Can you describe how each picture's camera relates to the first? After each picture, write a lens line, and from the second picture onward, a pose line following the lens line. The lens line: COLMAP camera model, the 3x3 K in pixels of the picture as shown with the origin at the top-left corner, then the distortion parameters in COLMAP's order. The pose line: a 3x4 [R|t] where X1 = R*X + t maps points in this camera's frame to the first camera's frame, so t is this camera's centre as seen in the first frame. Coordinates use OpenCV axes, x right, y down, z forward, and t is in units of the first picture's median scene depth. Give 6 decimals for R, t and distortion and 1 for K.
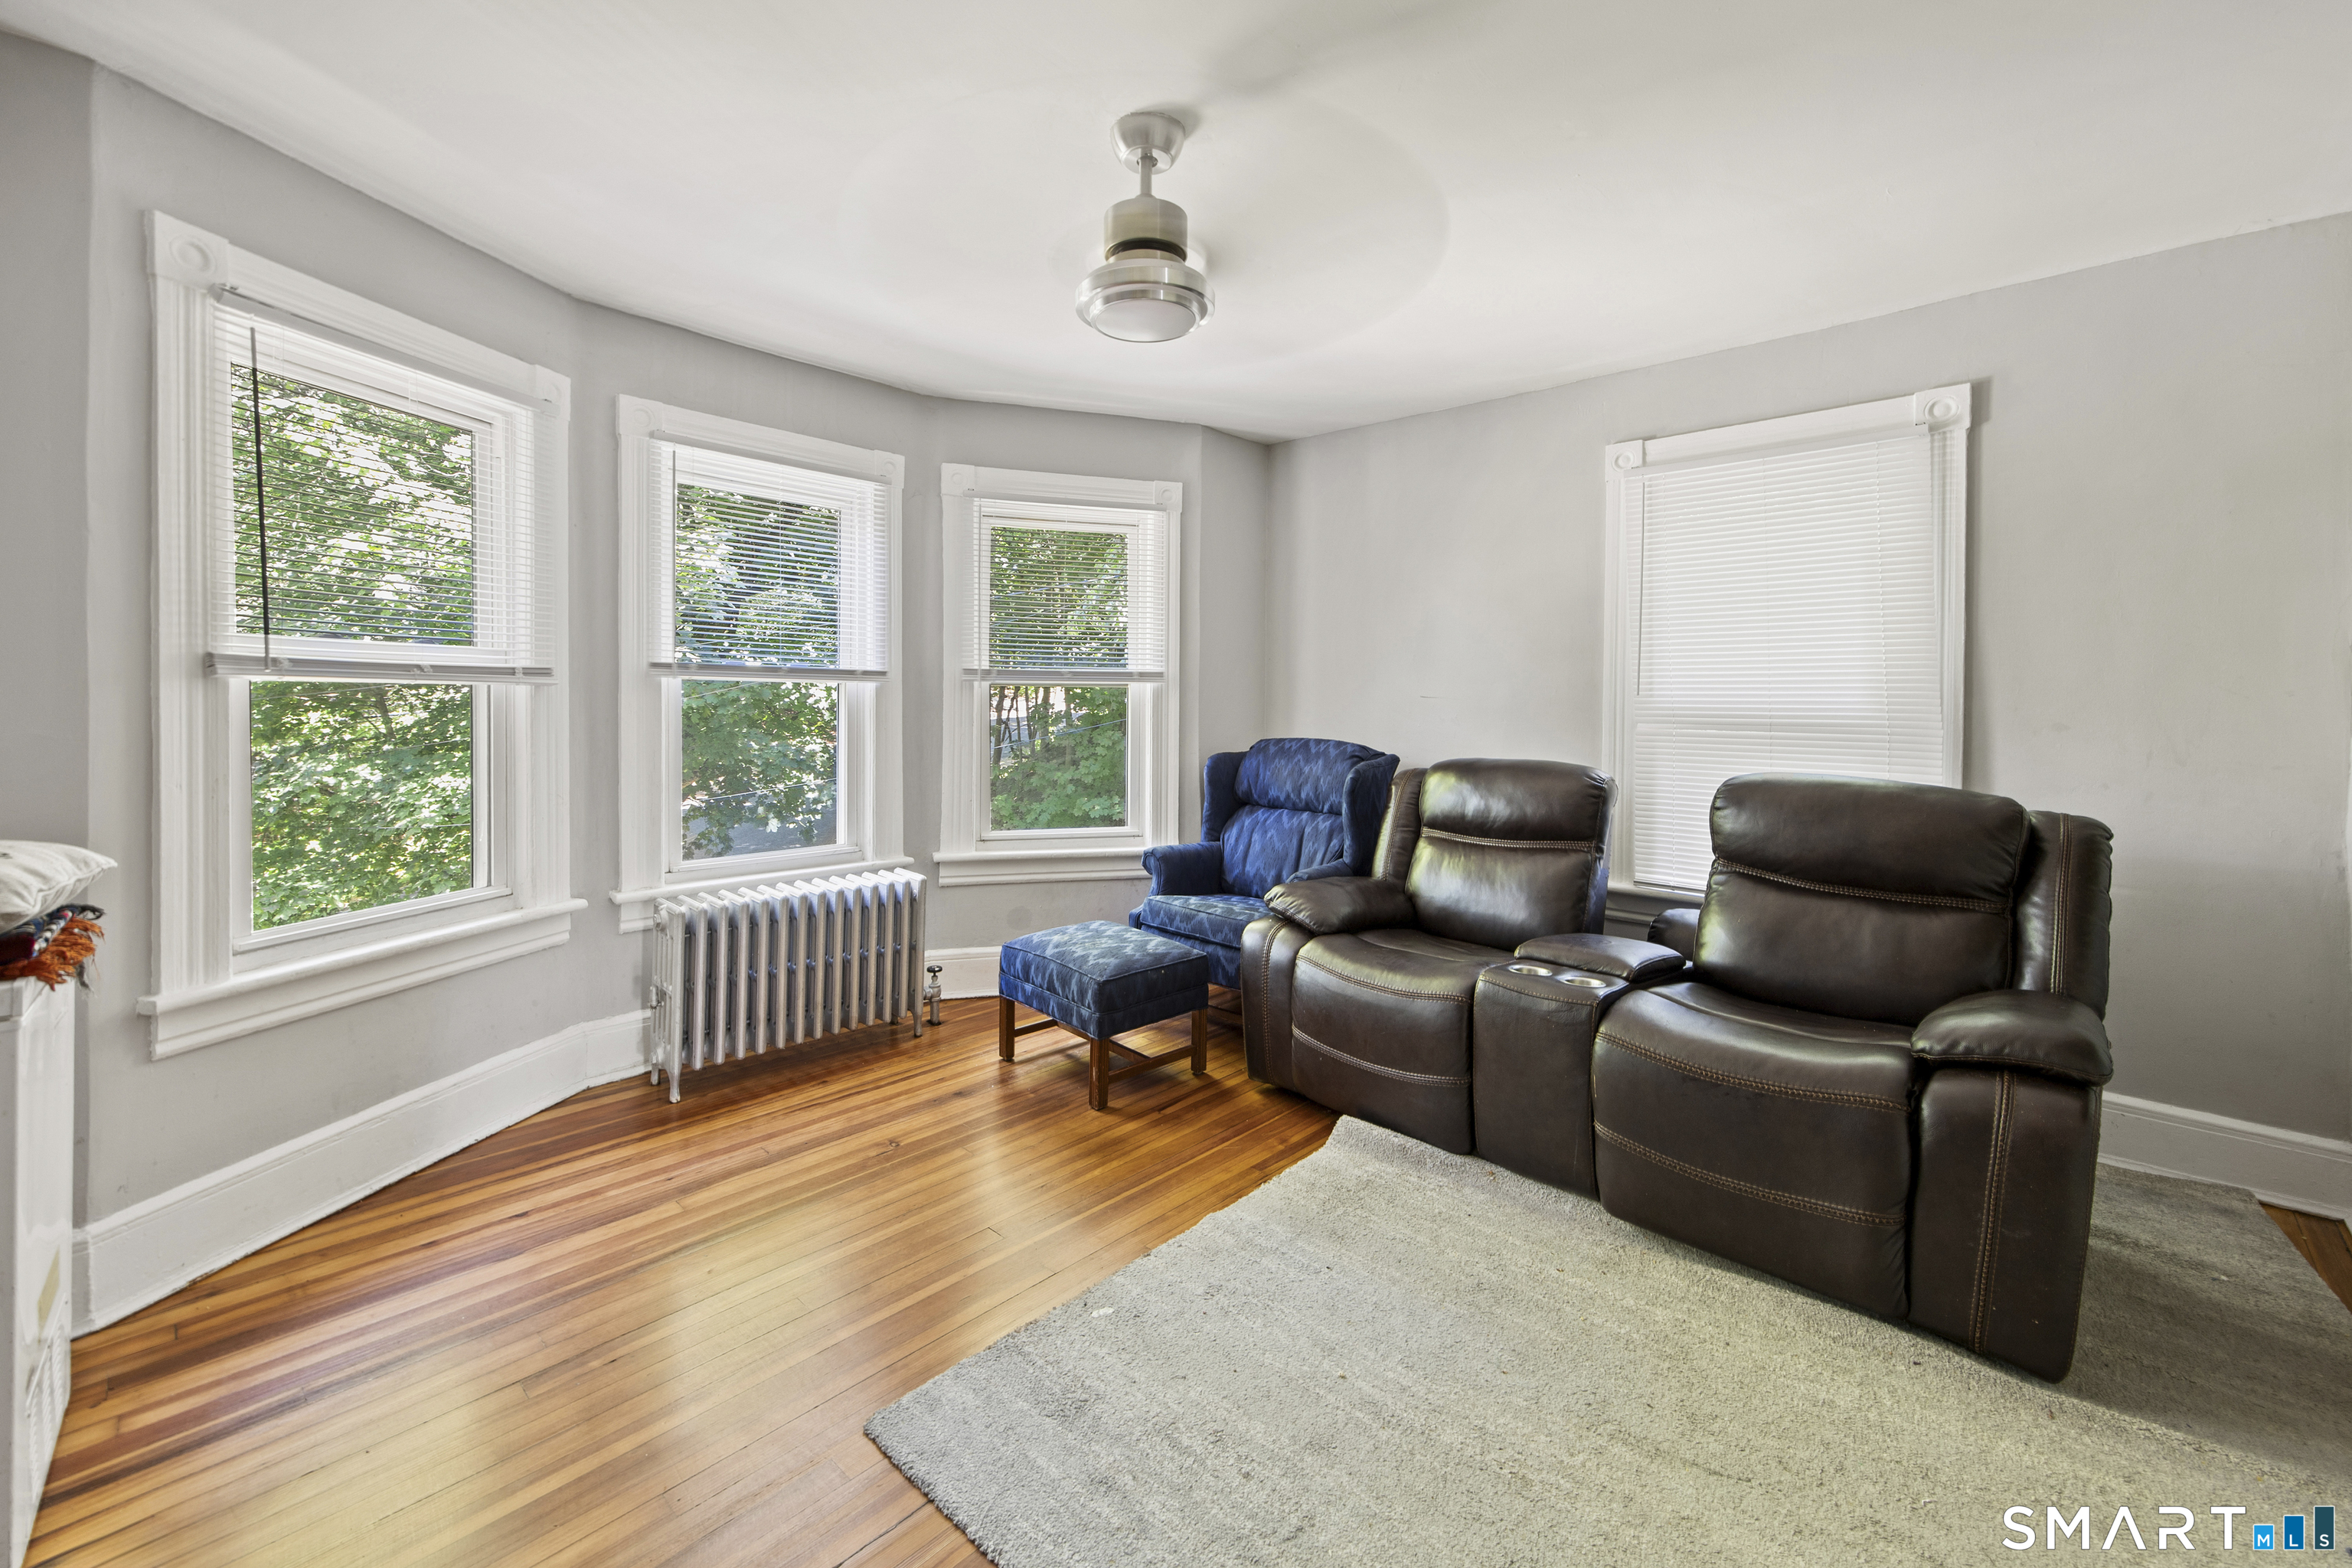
lens RADIAL K [[951.0, 0, 1167.5], [0, 951.0, 693.7], [0, 0, 1]] dist [-0.001719, -0.000131]
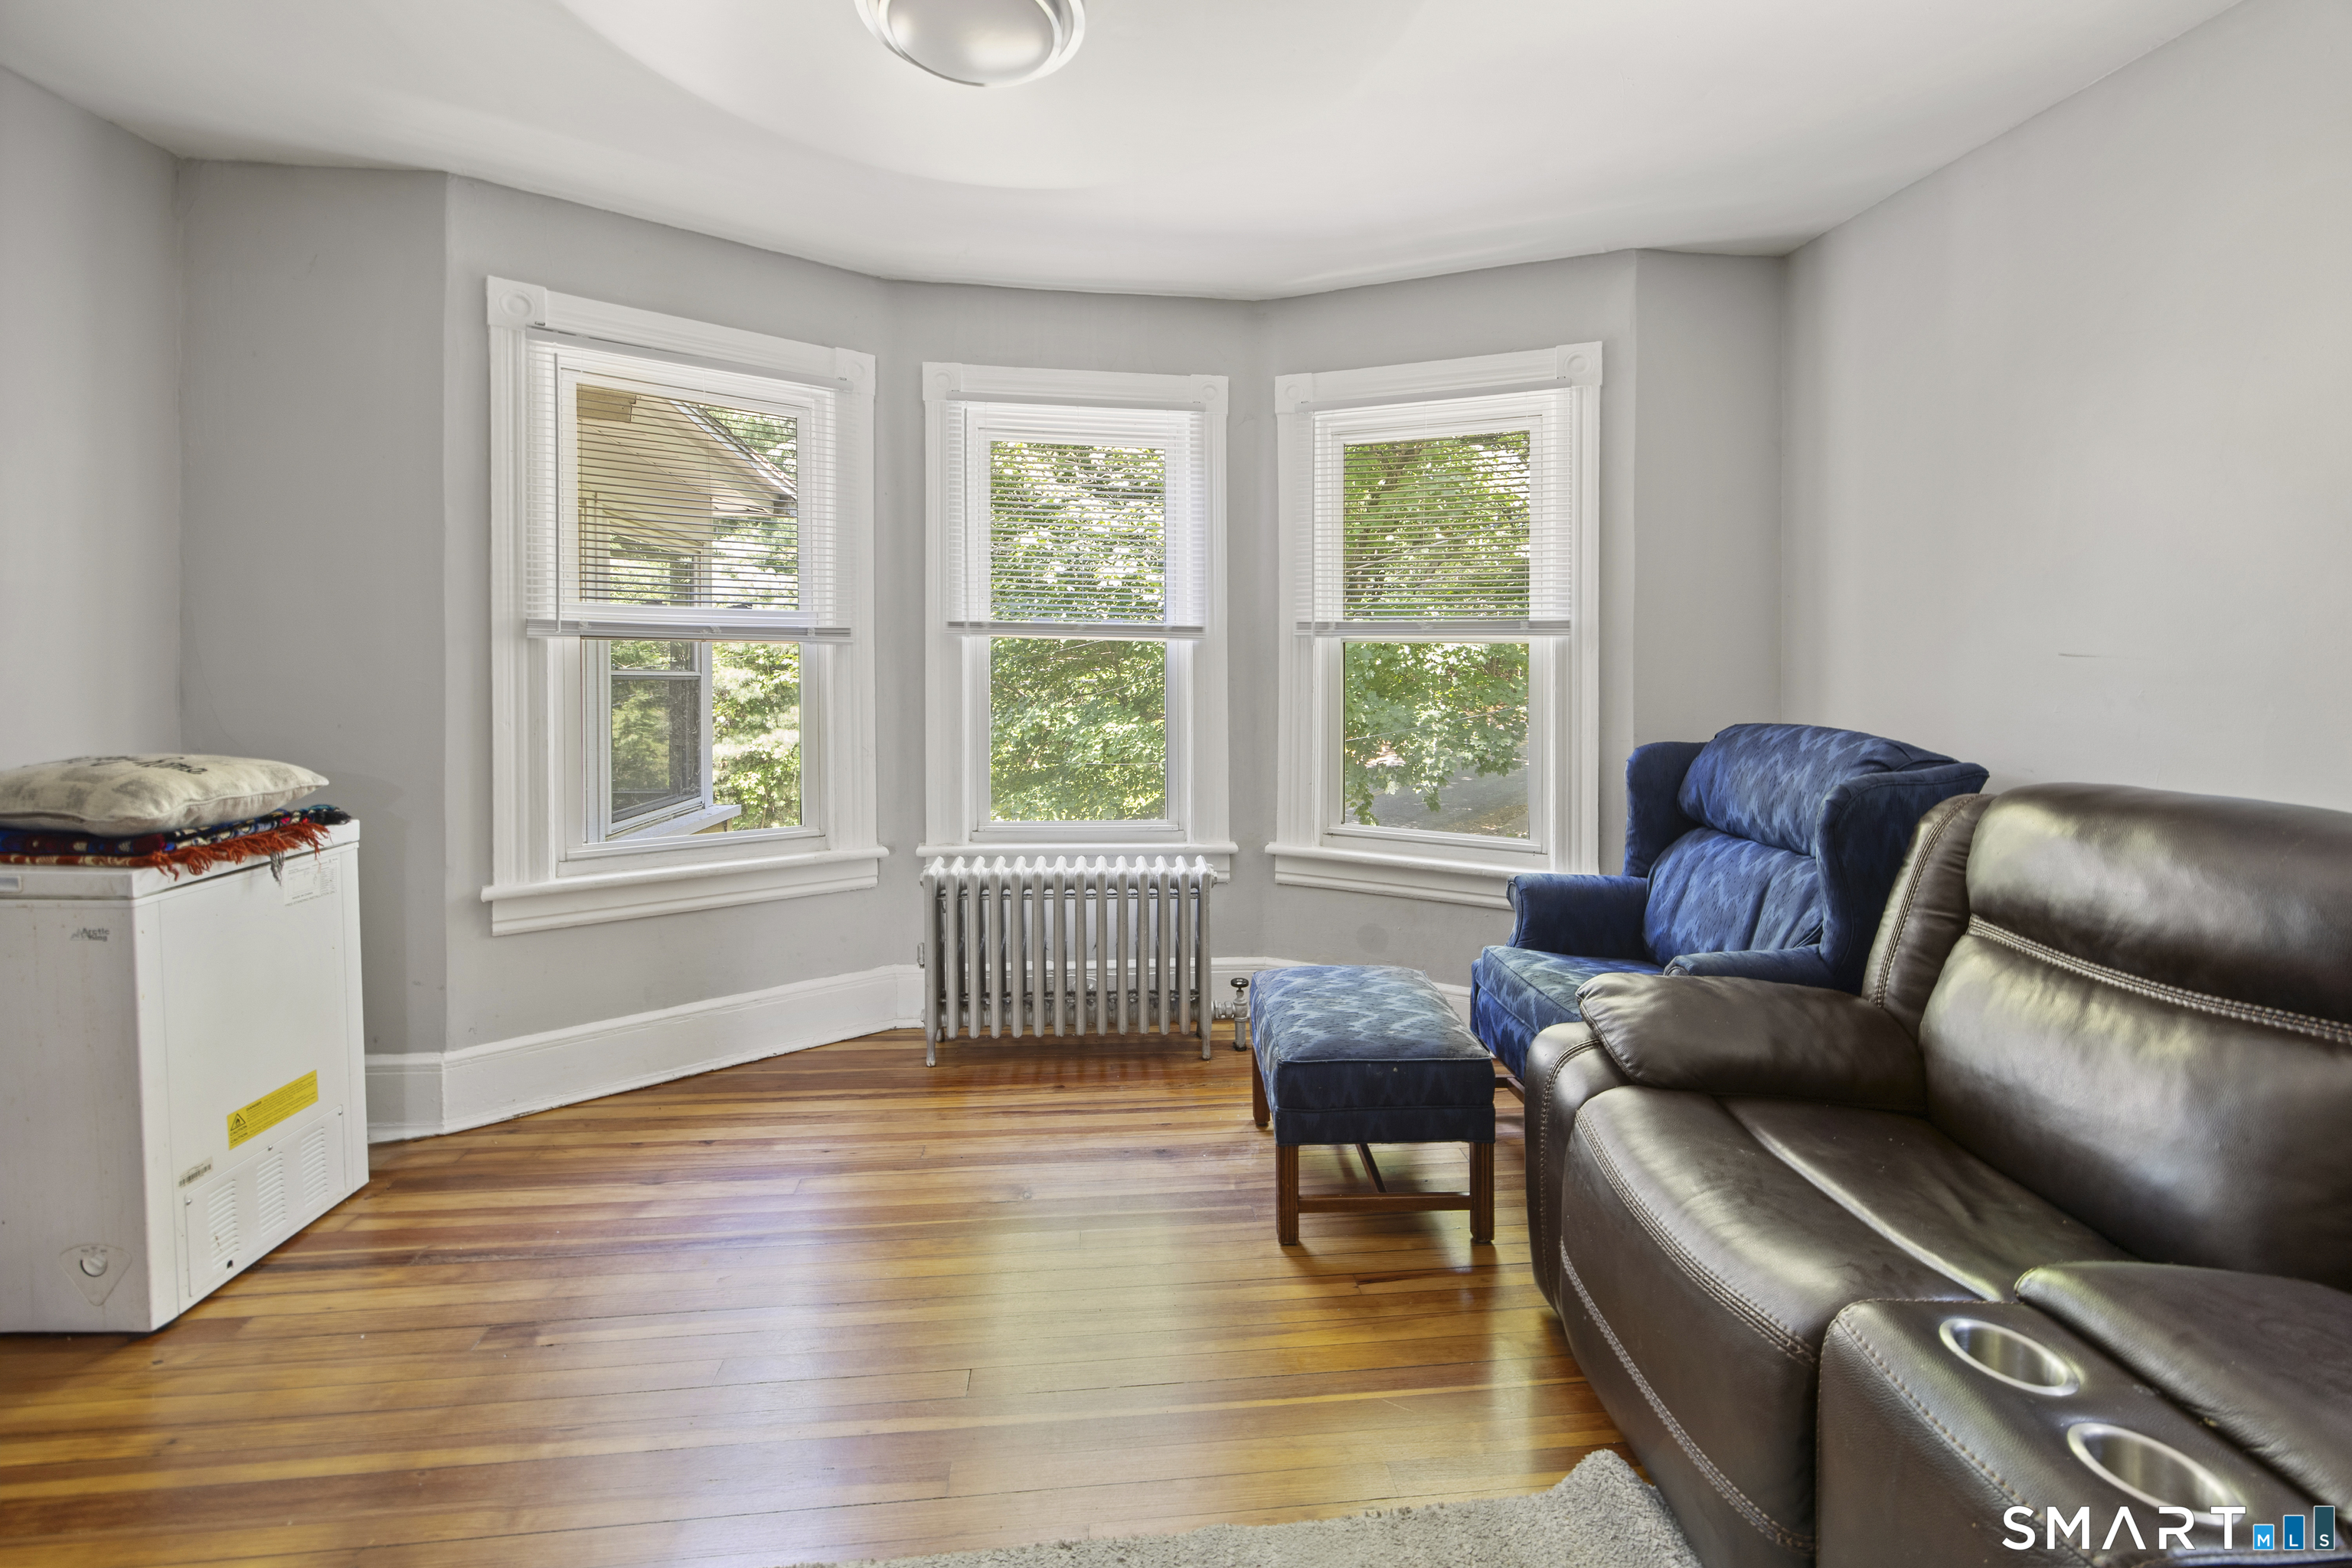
lens RADIAL K [[950.0, 0, 1178.6], [0, 950.0, 656.5], [0, 0, 1]] dist [-0.000951, 0.000189]
pose [[0.763785, -0.002094, -0.645468, 0.249727], [0.000295, 0.999996, -0.002895, 0.006256], [0.645471, 0.002021, 0.763782, 0.324539]]
